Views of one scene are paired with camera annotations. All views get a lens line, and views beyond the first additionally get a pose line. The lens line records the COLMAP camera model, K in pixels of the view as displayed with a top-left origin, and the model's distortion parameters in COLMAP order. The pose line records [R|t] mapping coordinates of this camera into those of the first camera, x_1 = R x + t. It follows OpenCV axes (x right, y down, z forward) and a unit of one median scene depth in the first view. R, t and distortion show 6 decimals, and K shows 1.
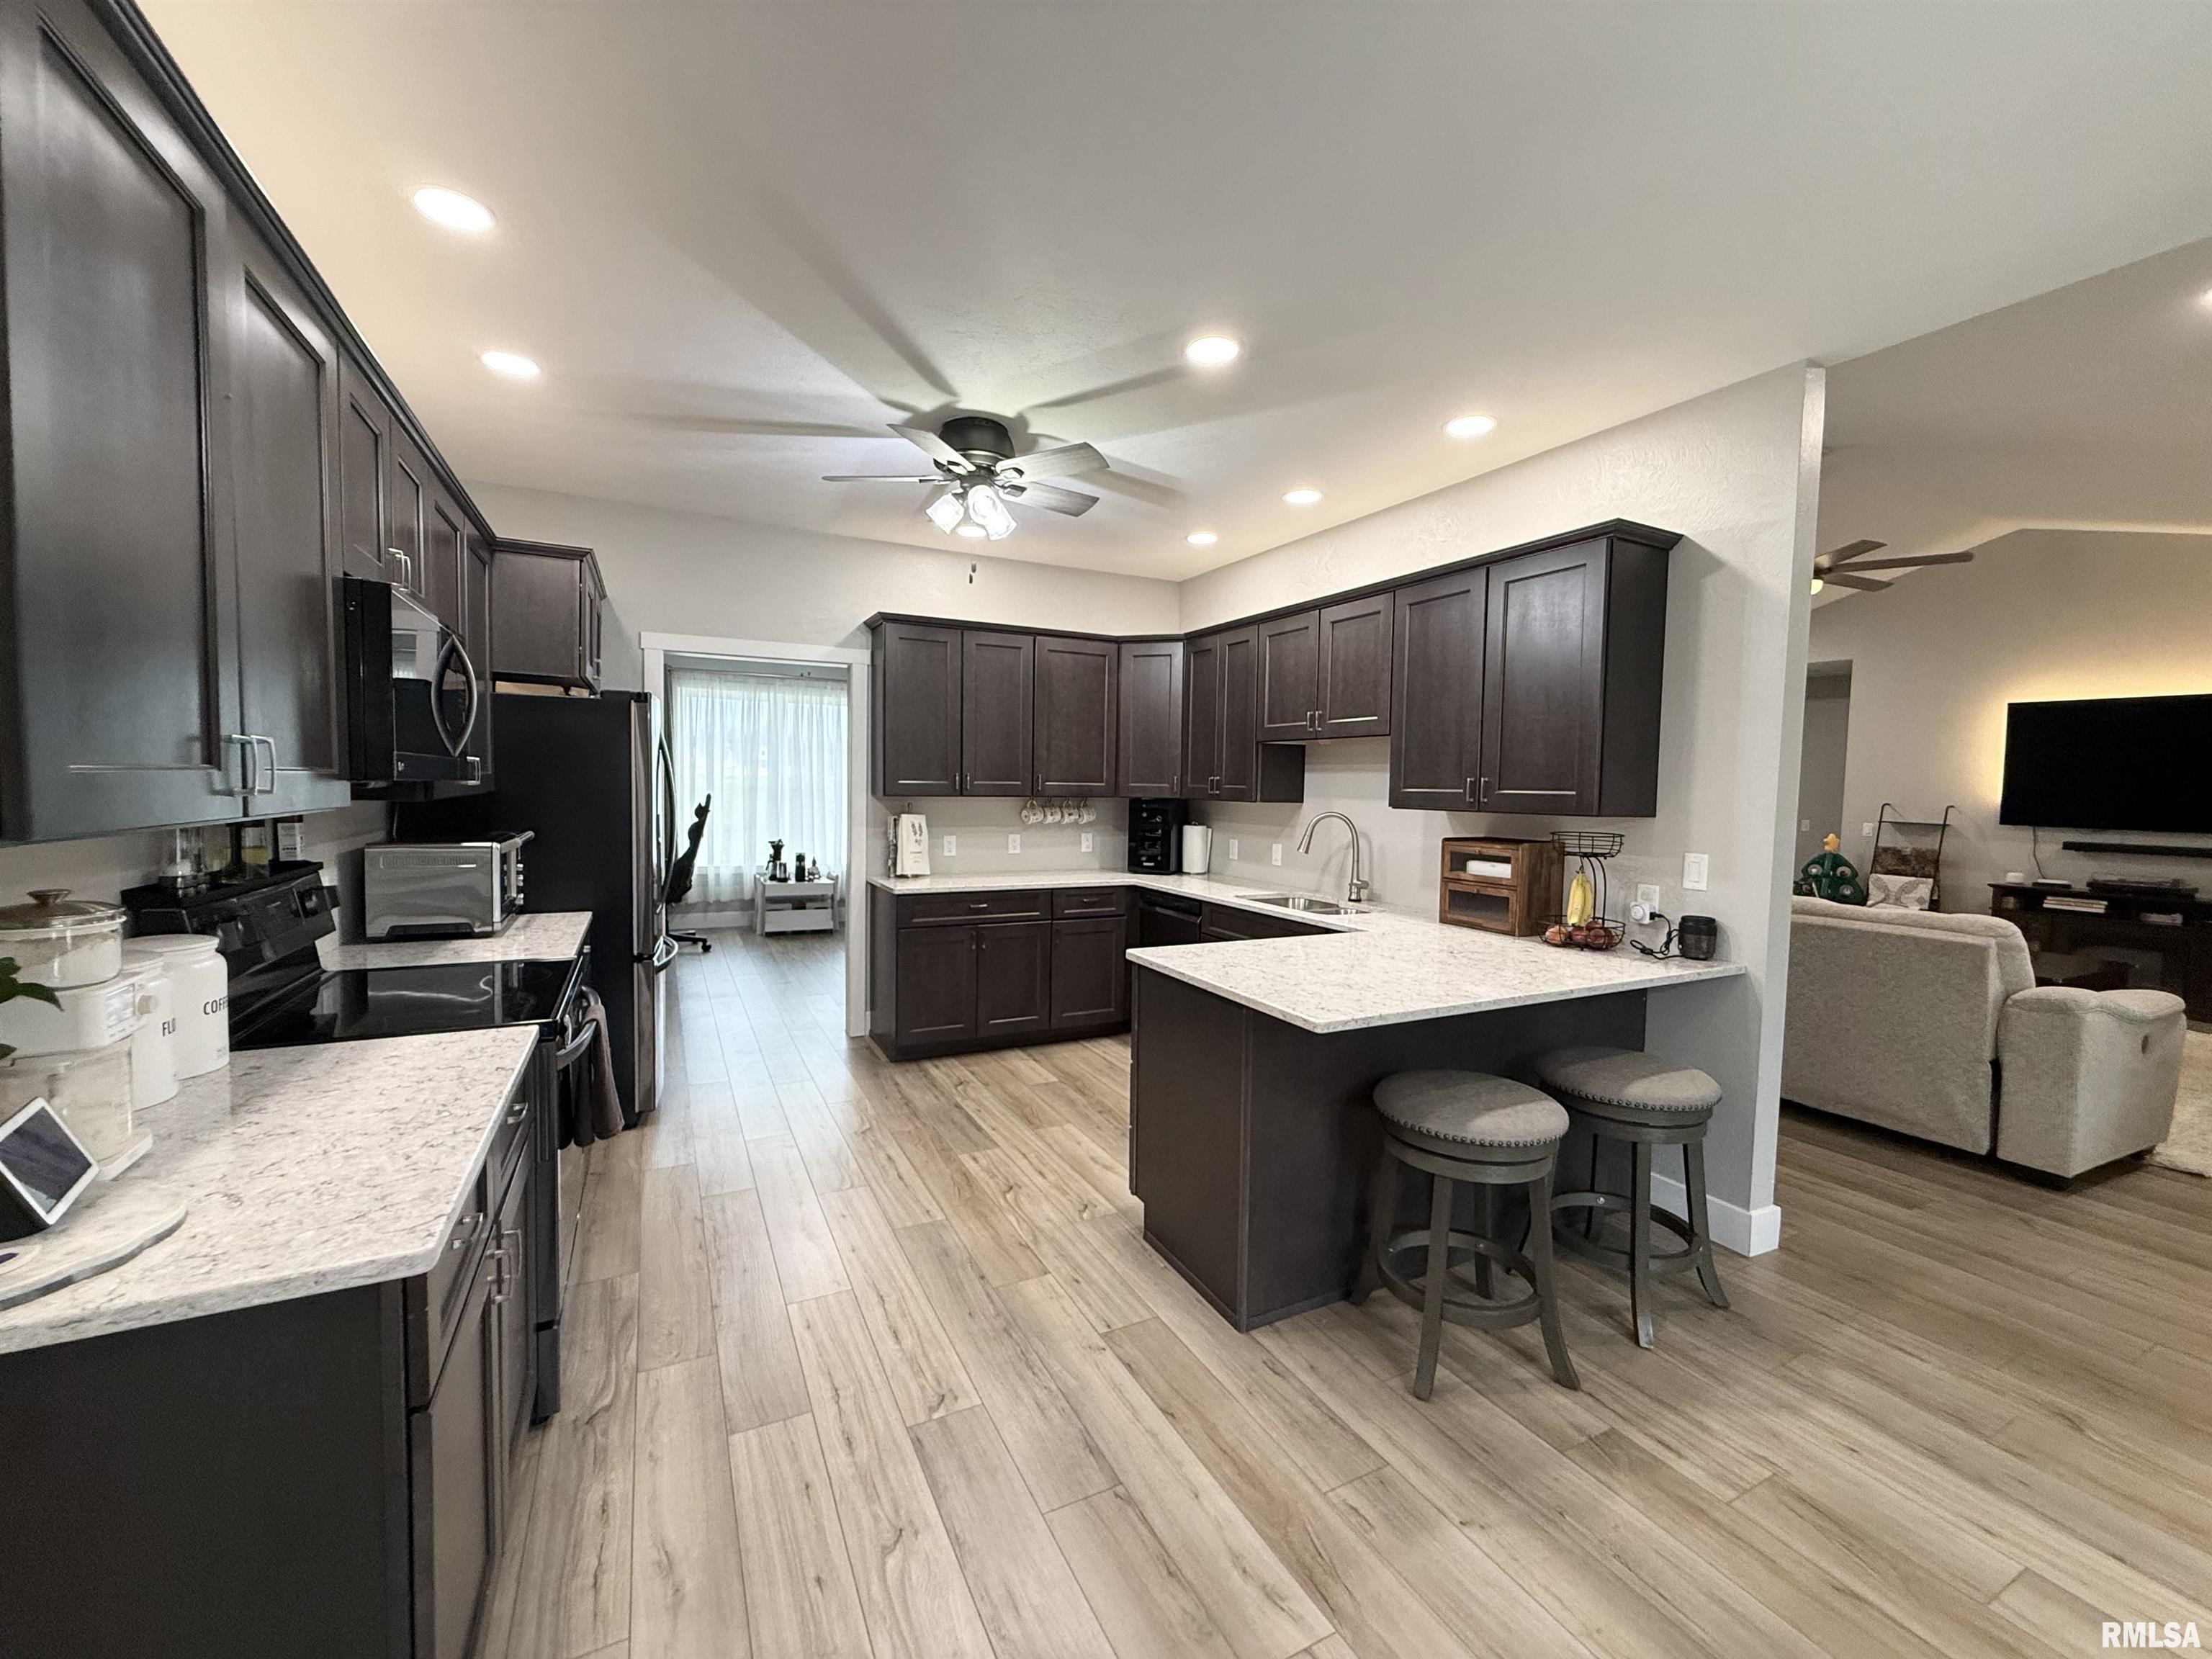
lens RADIAL K [[872.6, 0, 1095.6], [0, 872.6, 829.2], [0, 0, 1]] dist [-0.002034, 0.000559]
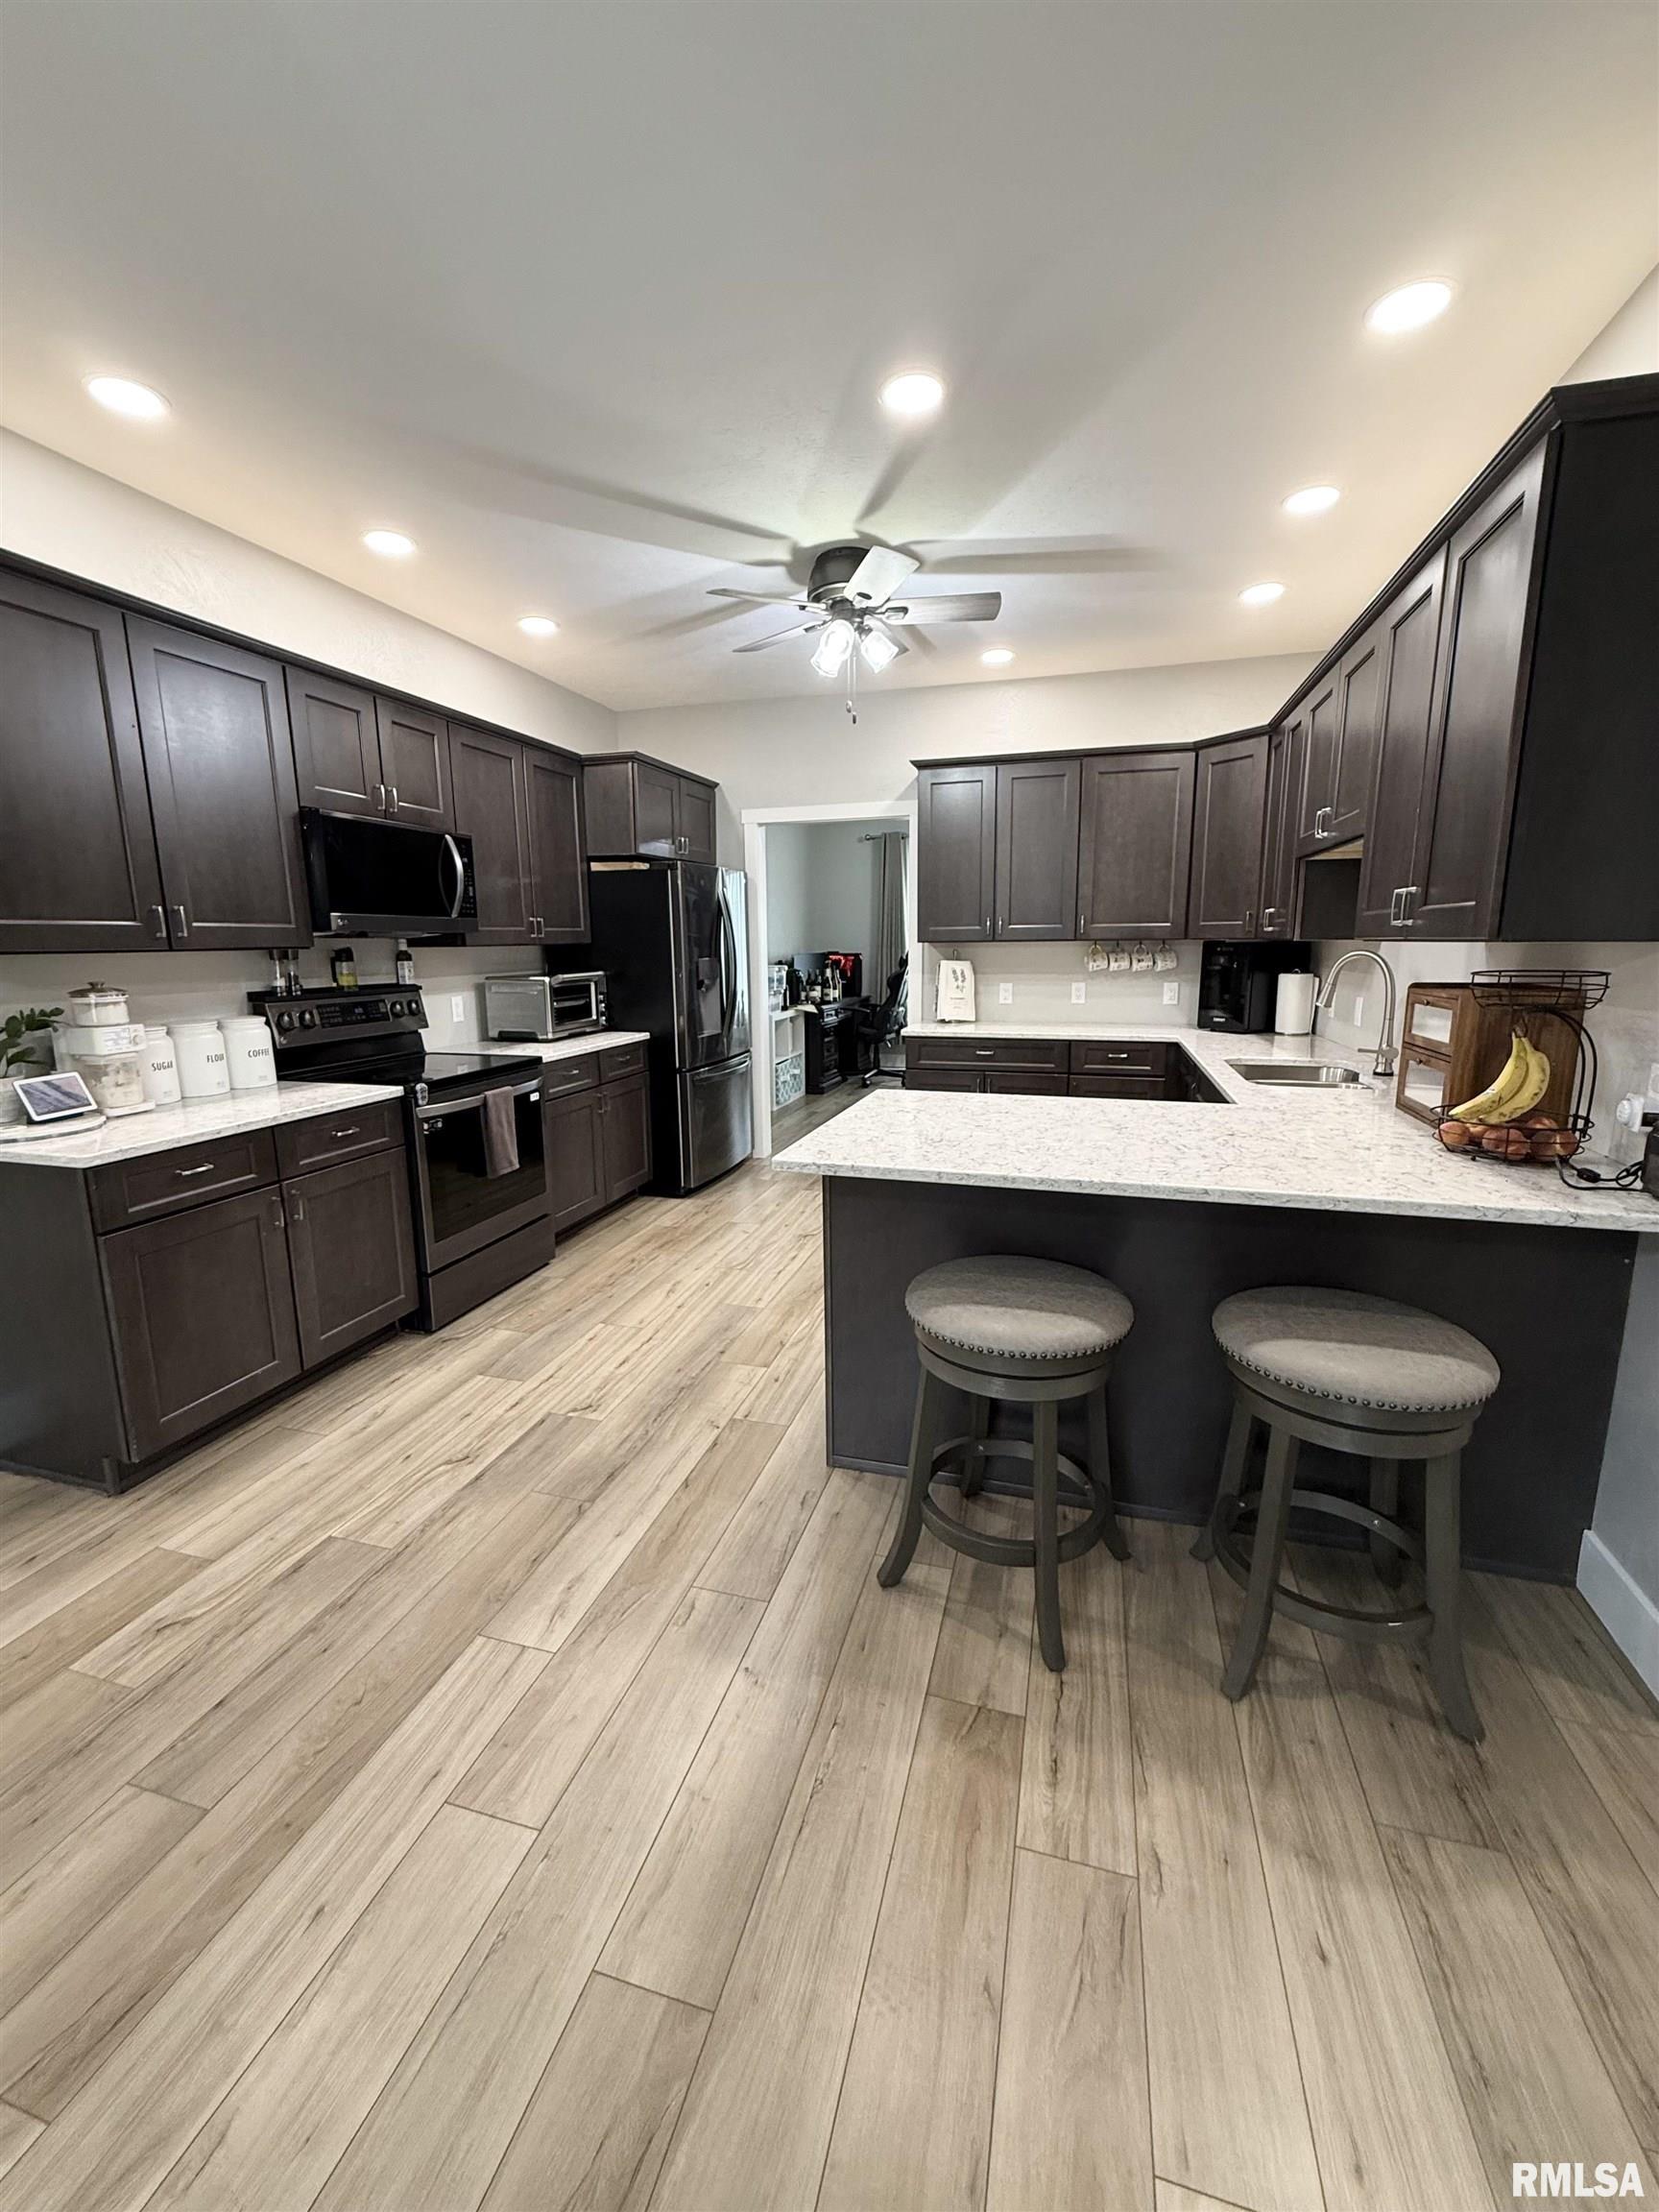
lens RADIAL K [[872.6, 0, 834.7], [0, 872.6, 1097.2], [0, 0, 1]] dist [-0.002034, 0.000559]
pose [[0.737712, 0.095528, -0.668323, 0.733338], [-0.012825, 0.991743, 0.127599, 0.024234], [0.674994, -0.085560, 0.732845, 0.275060]]
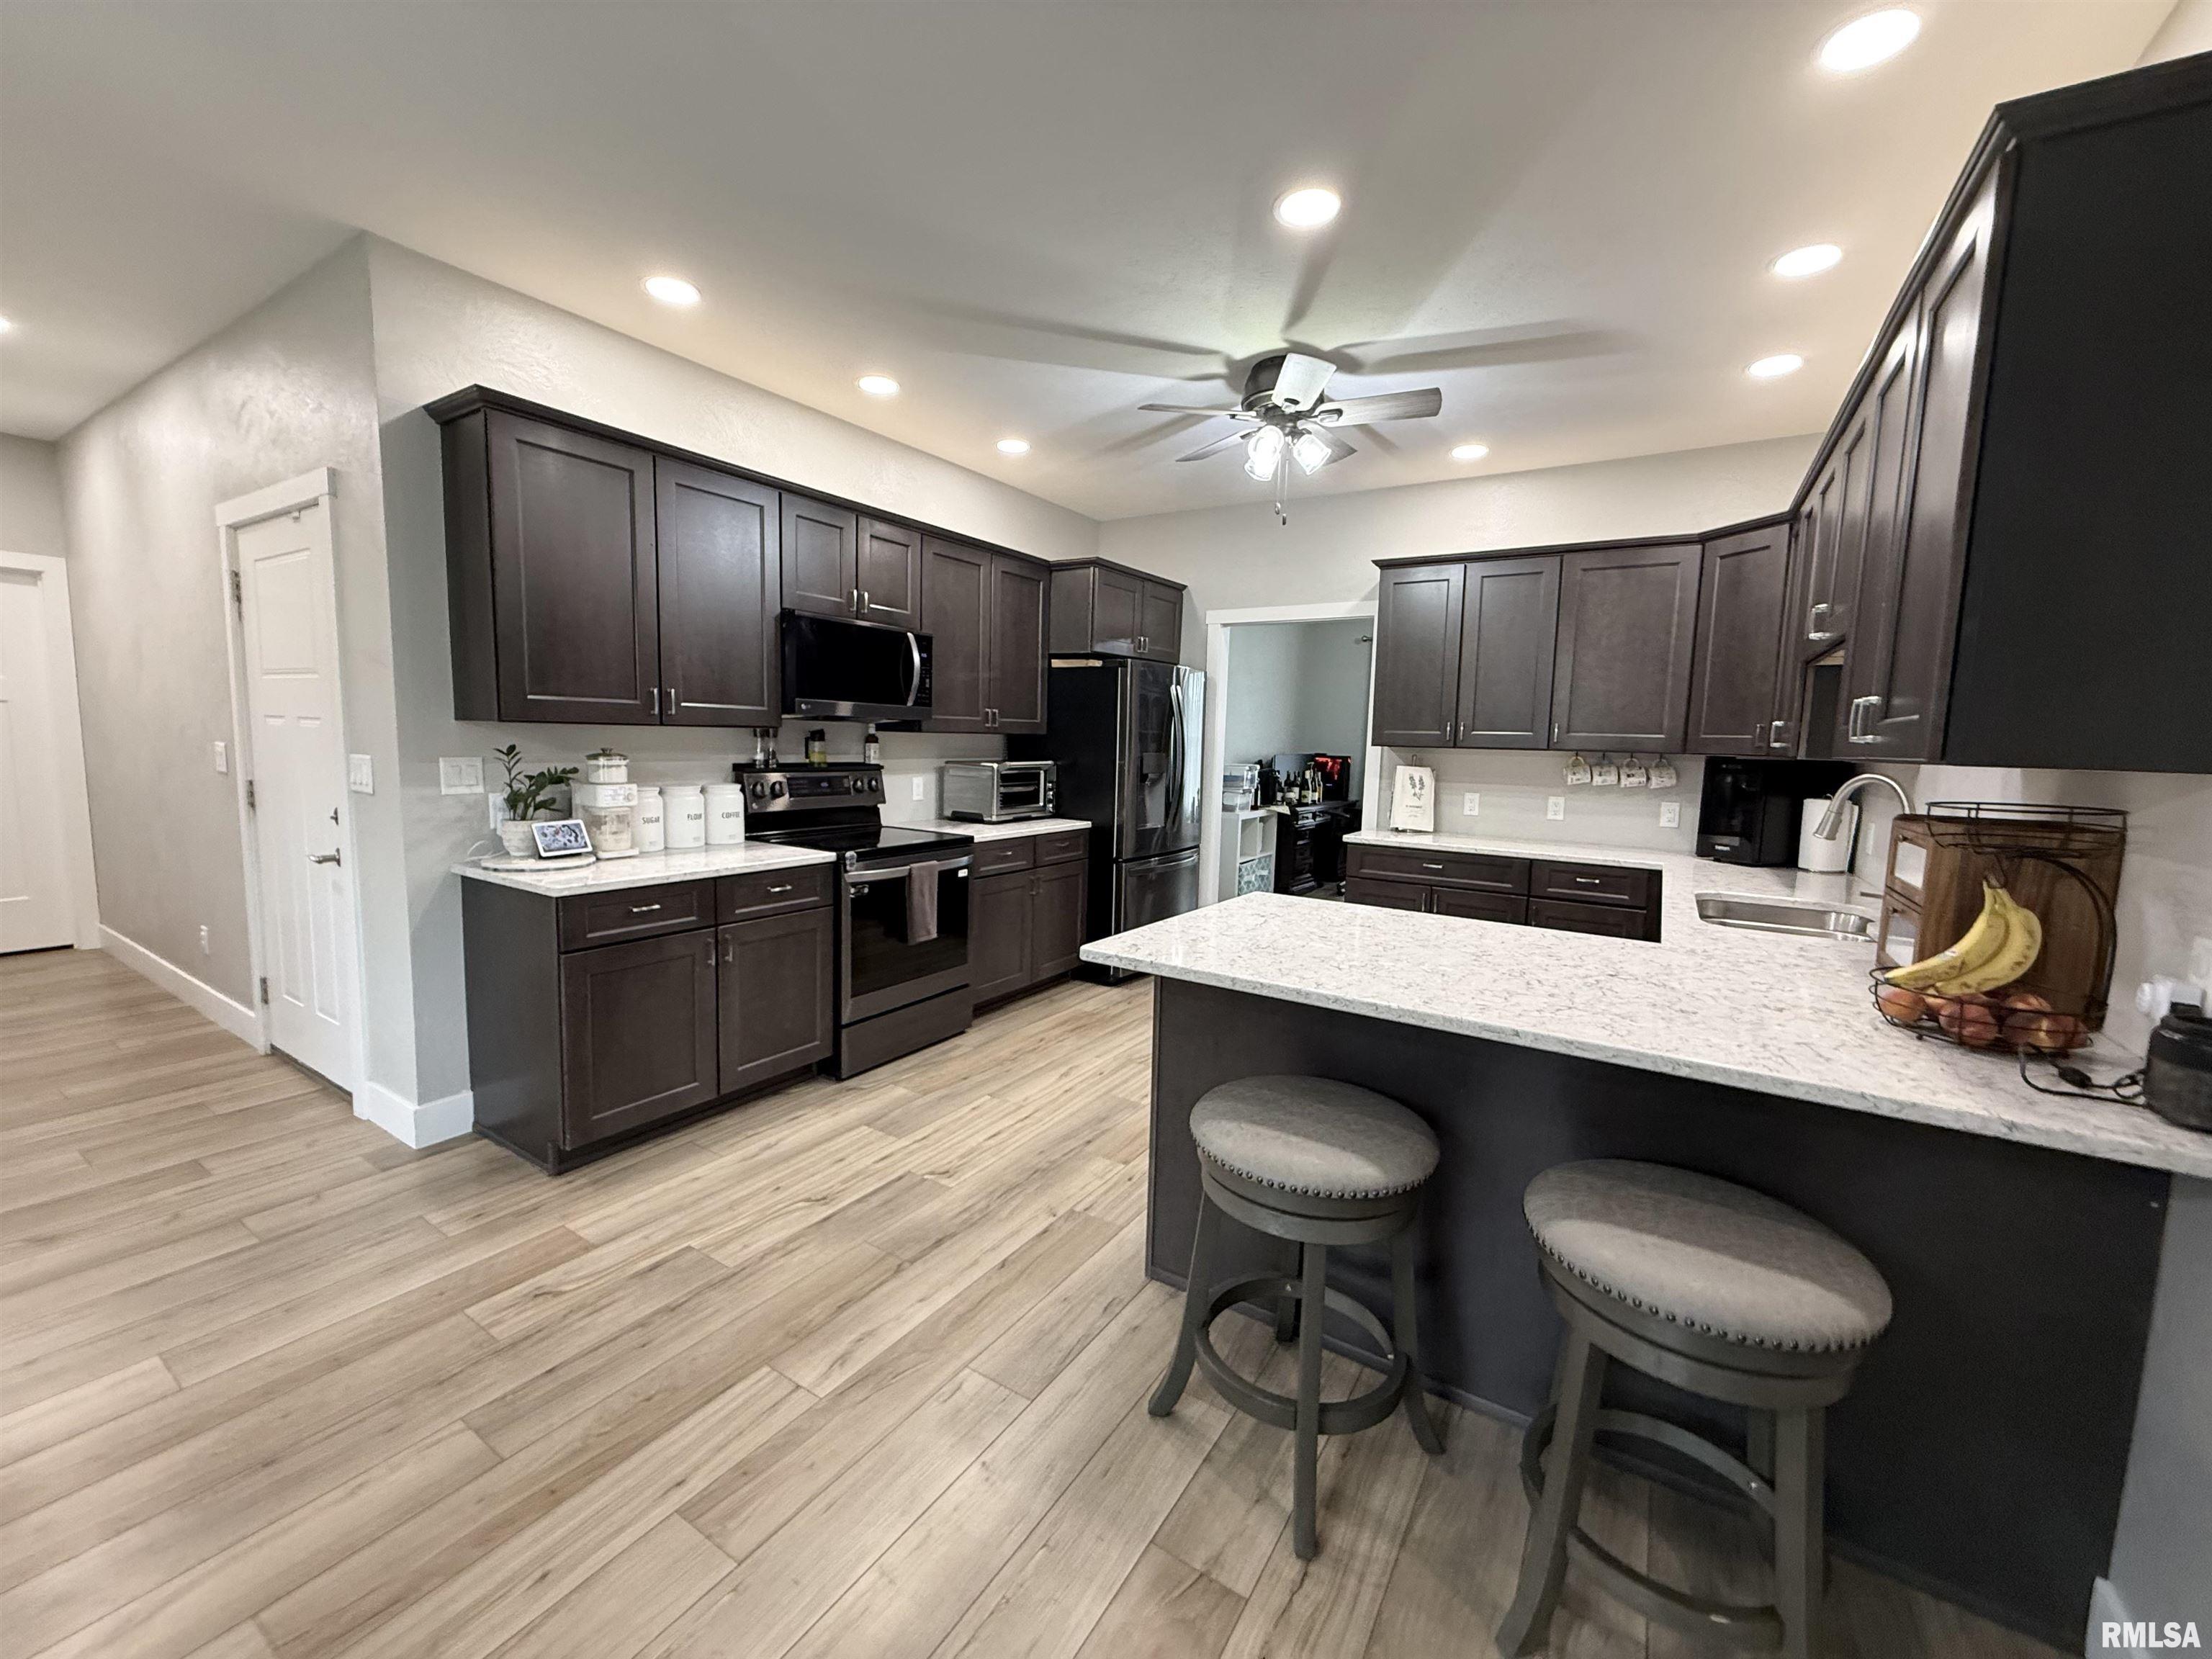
lens RADIAL K [[872.6, 0, 1108.1], [0, 872.6, 827.6], [0, 0, 1]] dist [-0.002034, 0.000559]
pose [[0.517575, 0.085735, -0.851332, 0.843093], [-0.063227, 0.996079, 0.061872, 0.022552], [0.853298, 0.021804, 0.520967, 0.407401]]
